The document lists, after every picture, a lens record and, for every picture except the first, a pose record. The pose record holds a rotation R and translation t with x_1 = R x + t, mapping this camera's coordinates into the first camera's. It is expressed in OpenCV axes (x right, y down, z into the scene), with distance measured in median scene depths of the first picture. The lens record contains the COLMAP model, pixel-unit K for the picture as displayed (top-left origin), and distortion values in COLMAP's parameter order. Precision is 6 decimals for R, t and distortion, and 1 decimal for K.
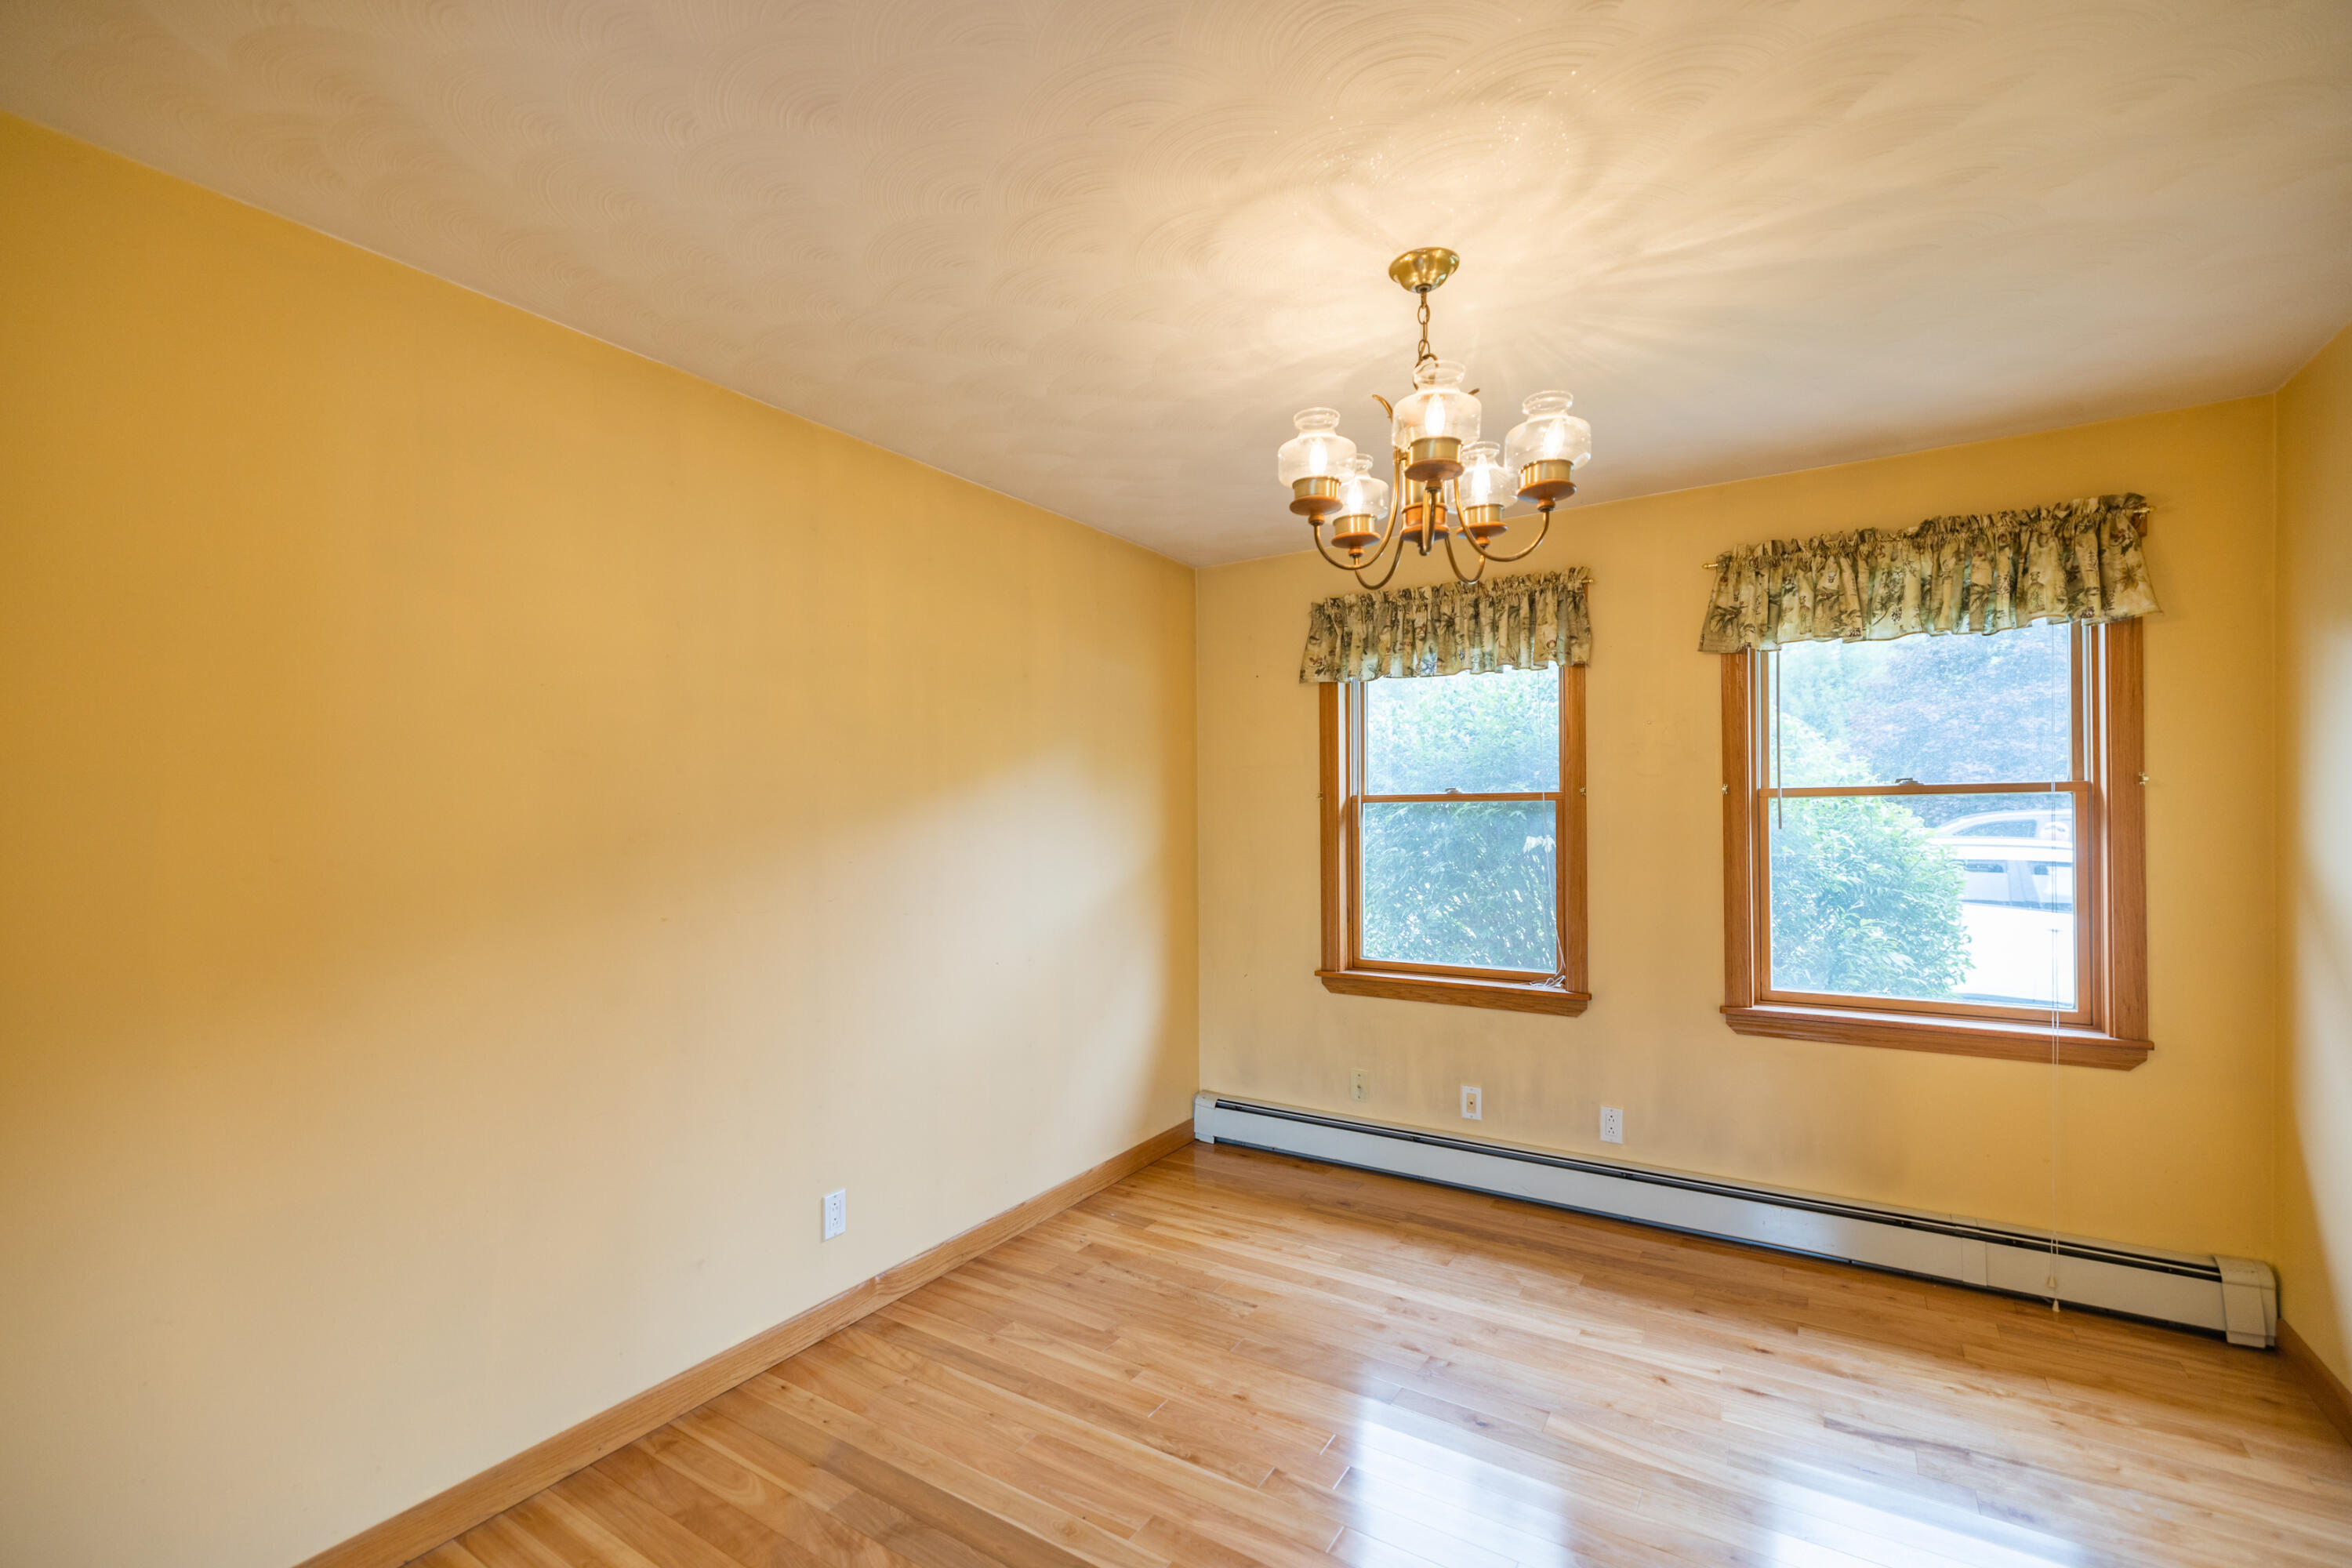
lens RADIAL K [[1625.9, 0, 1176.0], [0, 1625.9, 784.0], [0, 0, 1]] dist [0.000551, 0.001107]
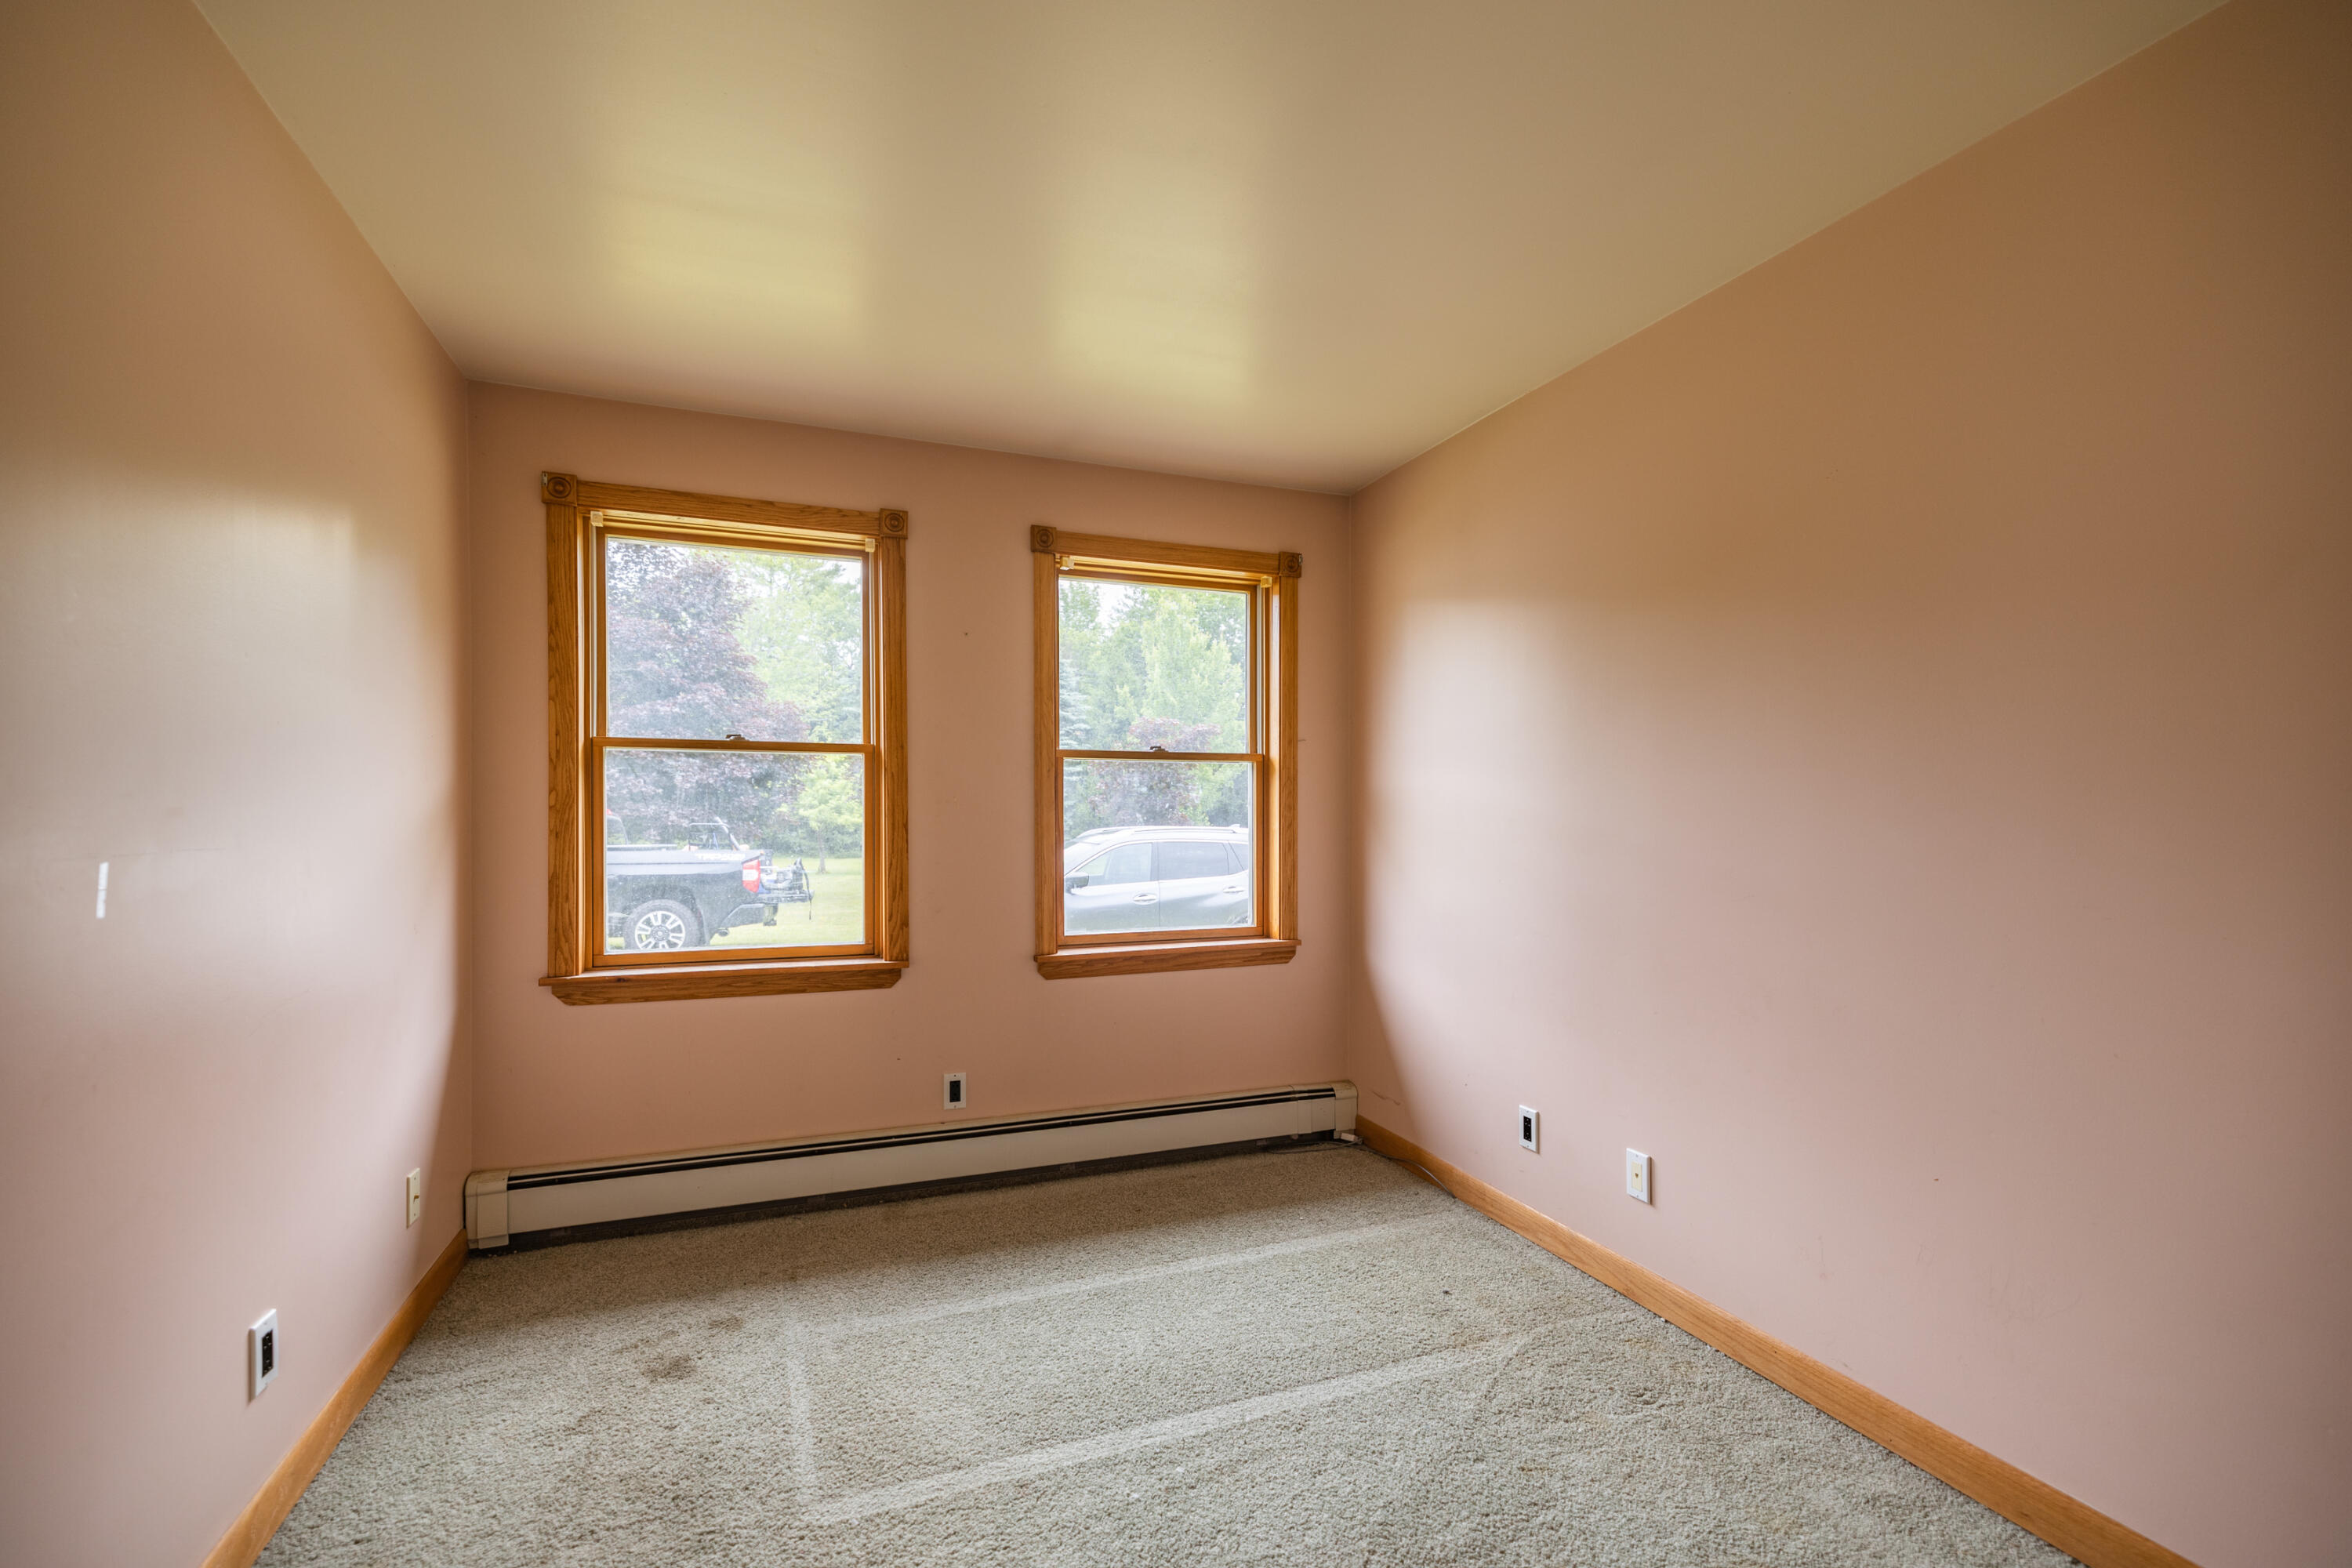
lens RADIAL K [[1625.9, 0, 1176.0], [0, 1625.9, 784.0], [0, 0, 1]] dist [0.000551, 0.001107]
pose [[0.208174, 0.004325, 0.978082, -0.639212], [-0.039348, 0.999218, 0.003956, 0.017309], [-0.977300, -0.039309, 0.208181, 0.651025]]
